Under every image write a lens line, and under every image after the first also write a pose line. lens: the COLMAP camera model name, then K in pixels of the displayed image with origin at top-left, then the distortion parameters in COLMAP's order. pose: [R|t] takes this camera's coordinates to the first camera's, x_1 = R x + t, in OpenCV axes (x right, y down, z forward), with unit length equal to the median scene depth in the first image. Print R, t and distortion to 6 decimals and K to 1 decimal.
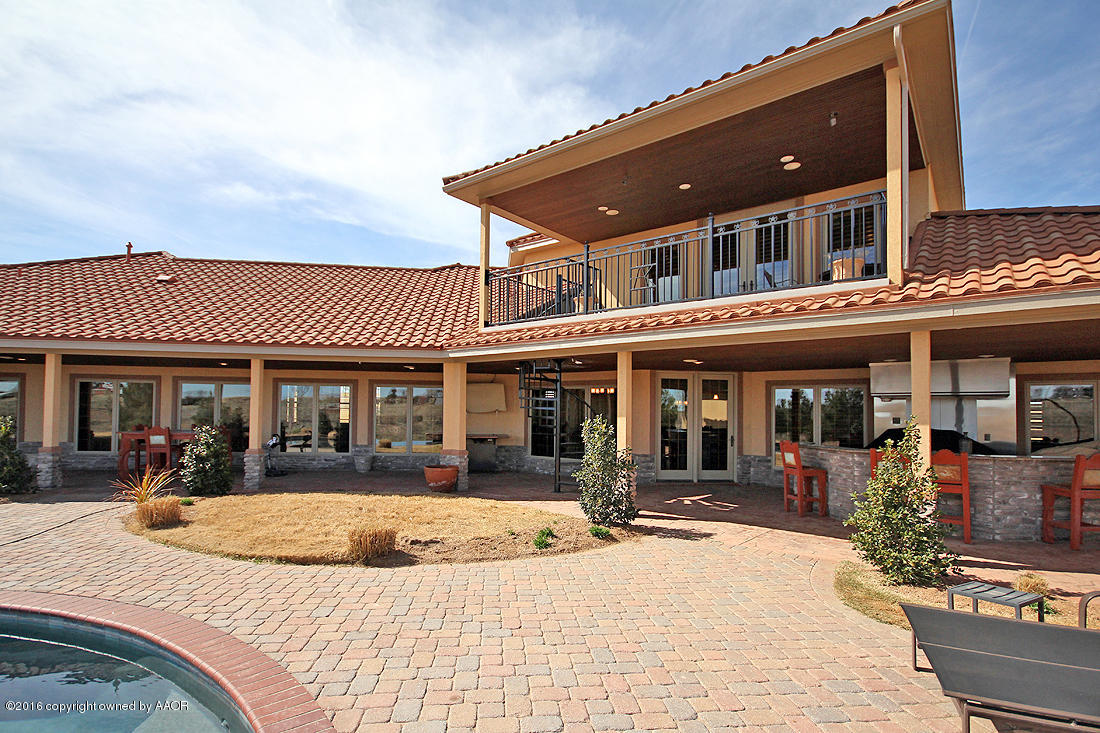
lens RADIAL K [[520.9, 0, 552.4], [0, 520.9, 398.6], [0, 0, 1]] dist [0.003371, -0.008011]
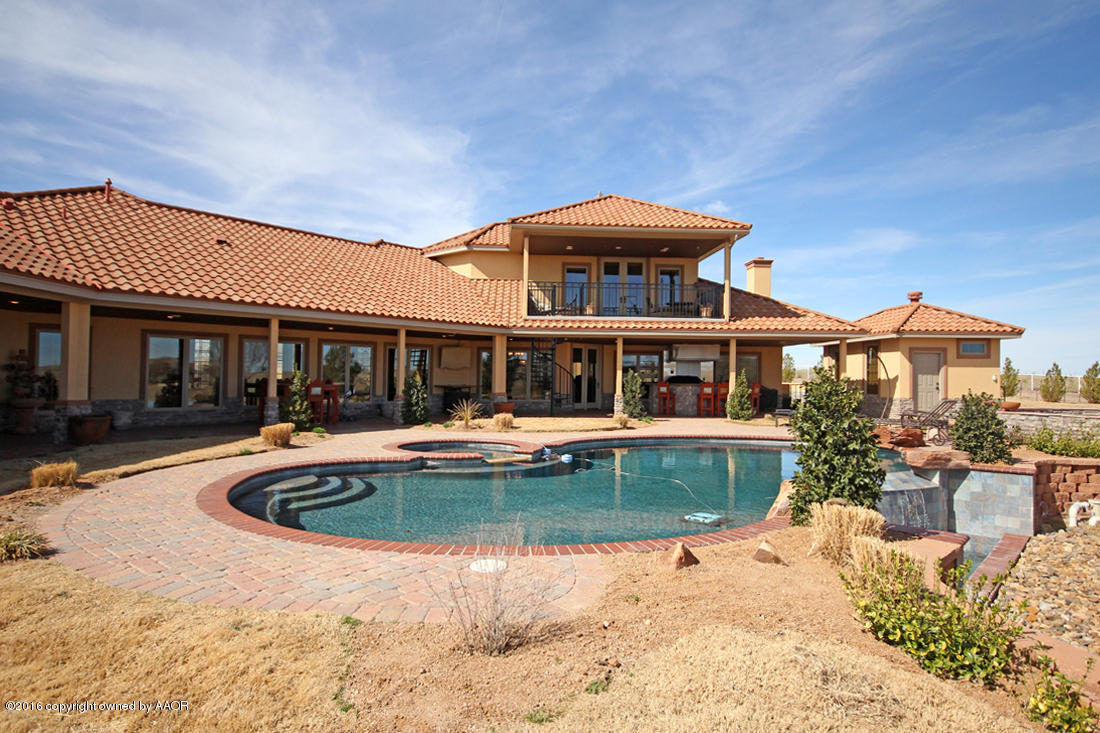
lens RADIAL K [[586.4, 0, 547.6], [0, 586.4, 316.3], [0, 0, 1]] dist [0.006222, 0.000075]
pose [[0.736014, 0.060857, 0.674225, -1.266273], [-0.019877, 0.997464, -0.068336, -0.011617], [-0.676675, 0.036895, 0.735357, -0.368671]]
